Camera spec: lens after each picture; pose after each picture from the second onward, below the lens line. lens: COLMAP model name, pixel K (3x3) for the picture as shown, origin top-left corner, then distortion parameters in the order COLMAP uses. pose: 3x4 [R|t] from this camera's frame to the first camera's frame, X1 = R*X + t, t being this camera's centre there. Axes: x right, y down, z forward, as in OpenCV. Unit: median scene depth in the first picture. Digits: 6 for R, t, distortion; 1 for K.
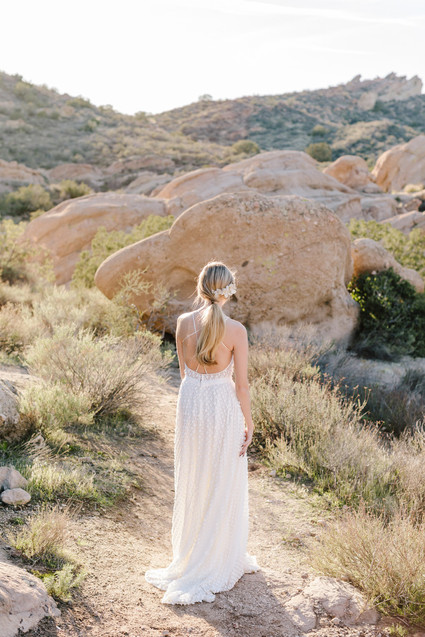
lens RADIAL K [[917.8, 0, 212.5], [0, 917.8, 318.2], [0, 0, 1]] dist [0.003103, 0.000000]
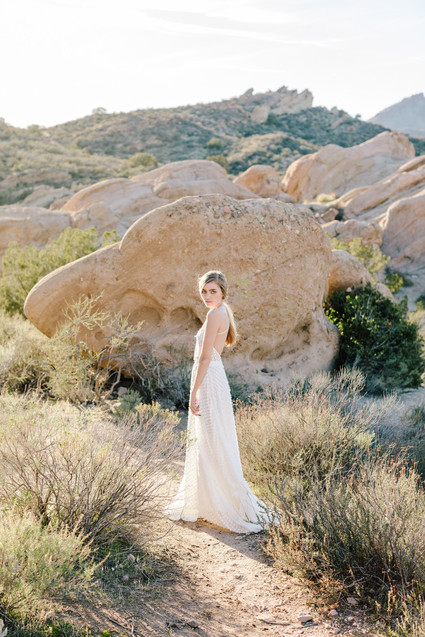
lens RADIAL K [[917.8, 0, 213.0], [0, 917.8, 317.9], [0, 0, 1]] dist [0.003103, 0.000000]
pose [[0.993424, -0.026027, 0.111498, -0.030120], [0.027676, 0.999529, -0.013269, -0.010272], [-0.111100, 0.016267, 0.993676, 0.111185]]
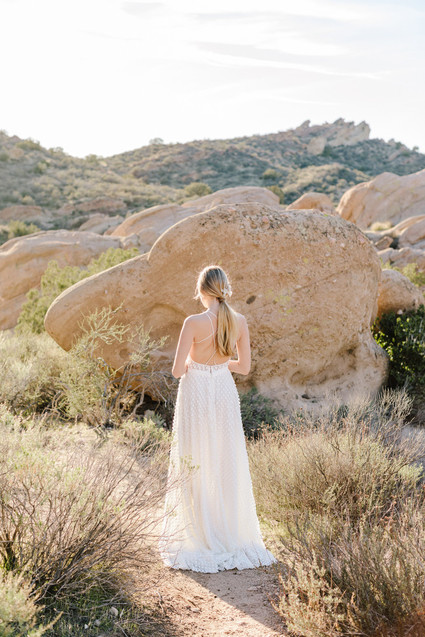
lens RADIAL K [[917.8, 0, 208.9], [0, 917.8, 318.0], [0, 0, 1]] dist [0.003103, 0.000000]
pose [[0.998753, -0.005750, 0.049588, -0.018619], [0.008115, 0.998832, -0.047627, -0.005392], [-0.049256, 0.047970, 0.997634, 0.145515]]
